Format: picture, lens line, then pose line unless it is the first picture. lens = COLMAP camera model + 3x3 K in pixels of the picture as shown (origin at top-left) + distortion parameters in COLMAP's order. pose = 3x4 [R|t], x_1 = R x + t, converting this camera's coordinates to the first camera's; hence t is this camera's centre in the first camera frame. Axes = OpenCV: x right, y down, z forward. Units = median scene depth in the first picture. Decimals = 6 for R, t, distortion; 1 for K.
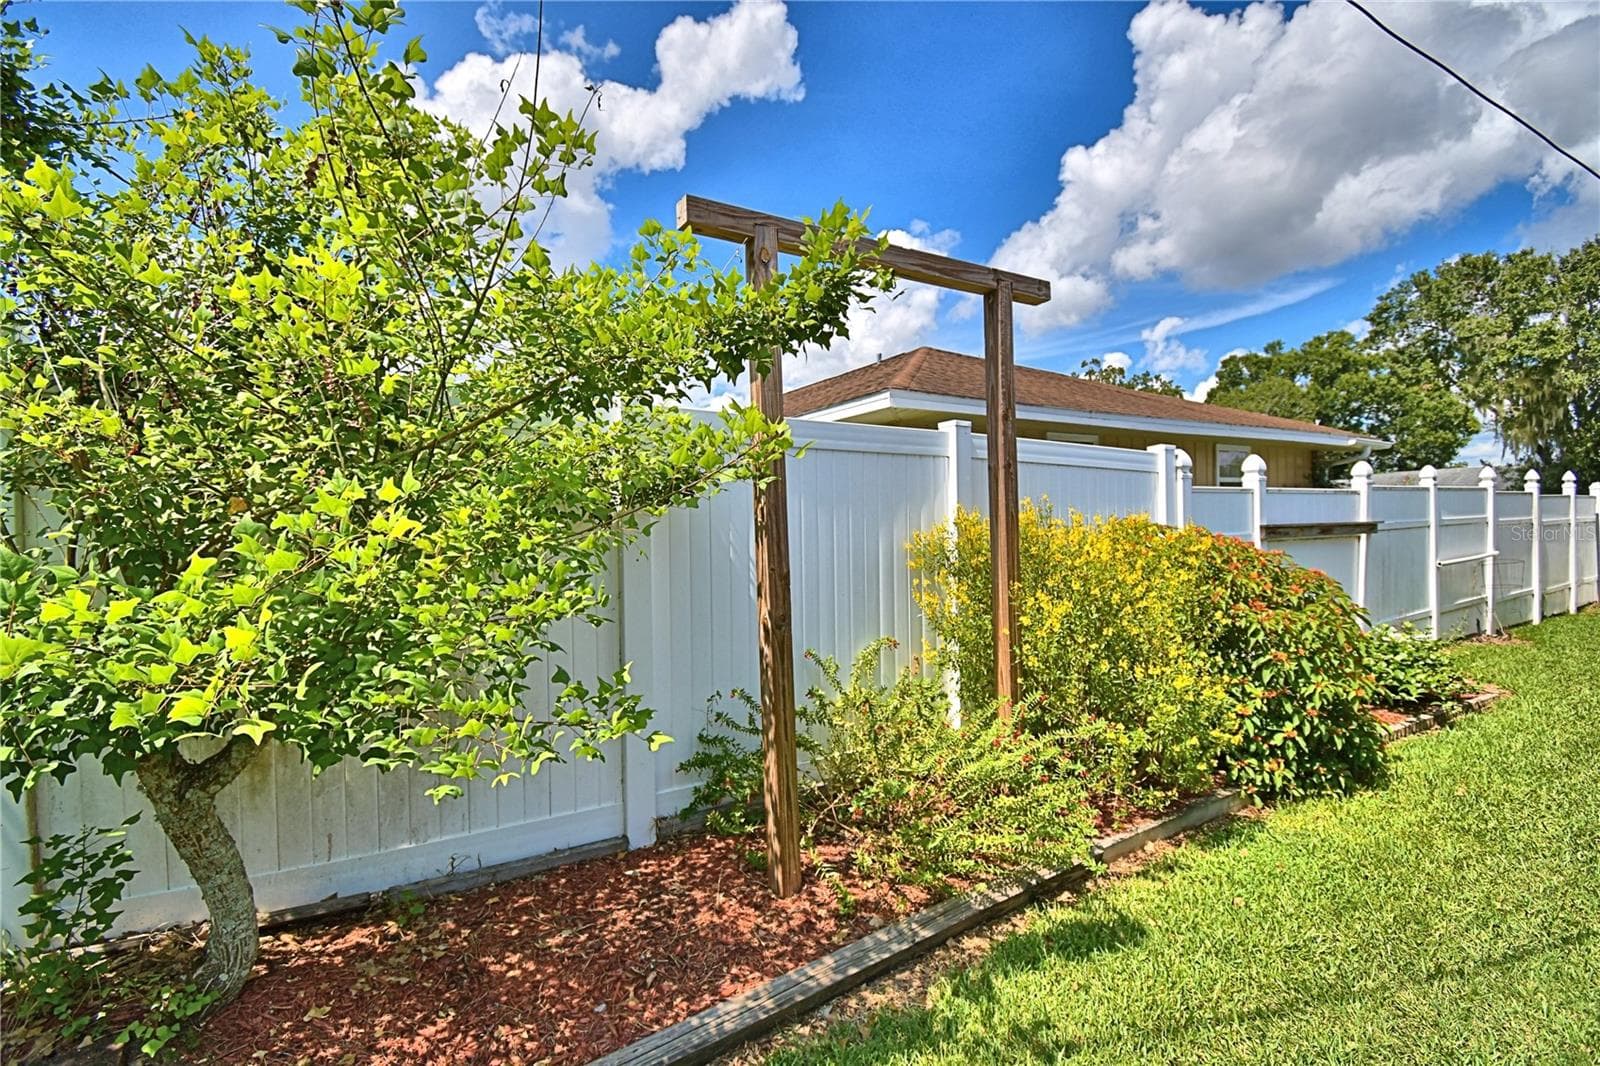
lens RADIAL K [[703.0, 0, 794.3], [0, 703.0, 531.3], [0, 0, 1]] dist [0.020068, -0.025427]
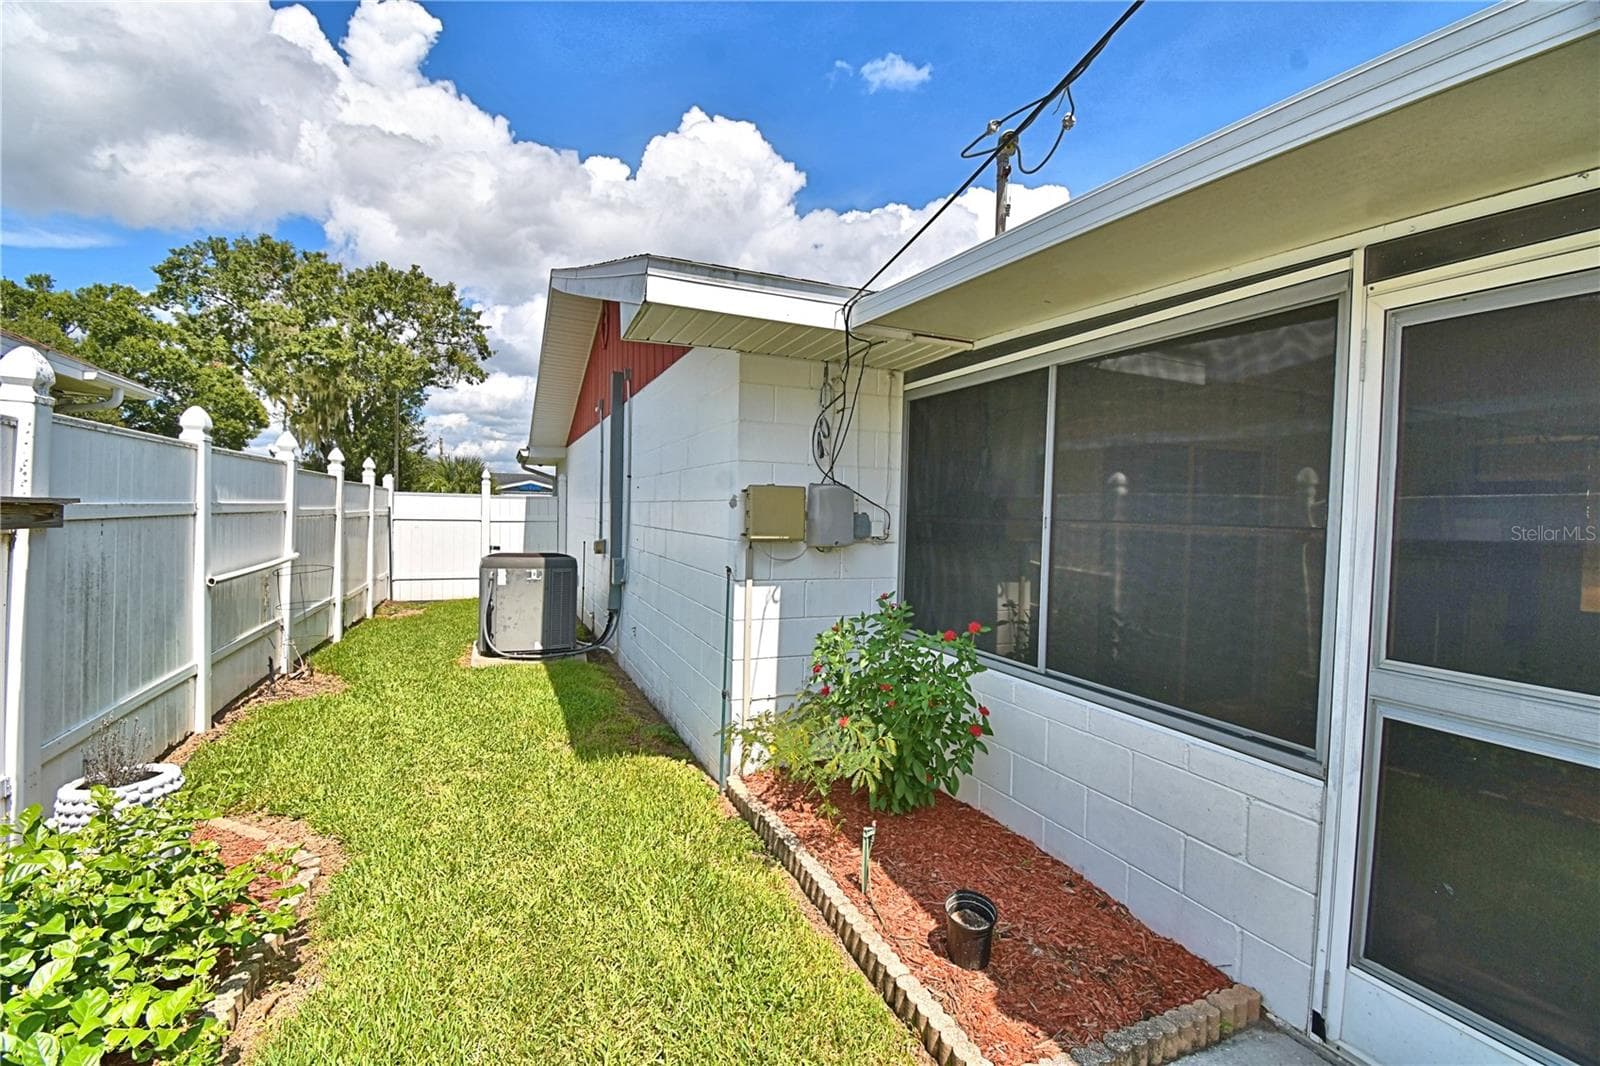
lens RADIAL K [[717.4, 0, 800.7], [0, 717.4, 521.4], [0, 0, 1]] dist [0.001525, -0.018536]
pose [[0.151374, 0.014887, 0.988364, 0.116208], [-0.013379, 0.999826, -0.013011, -0.000372], [-0.988386, -0.011254, 0.151546, 0.122262]]
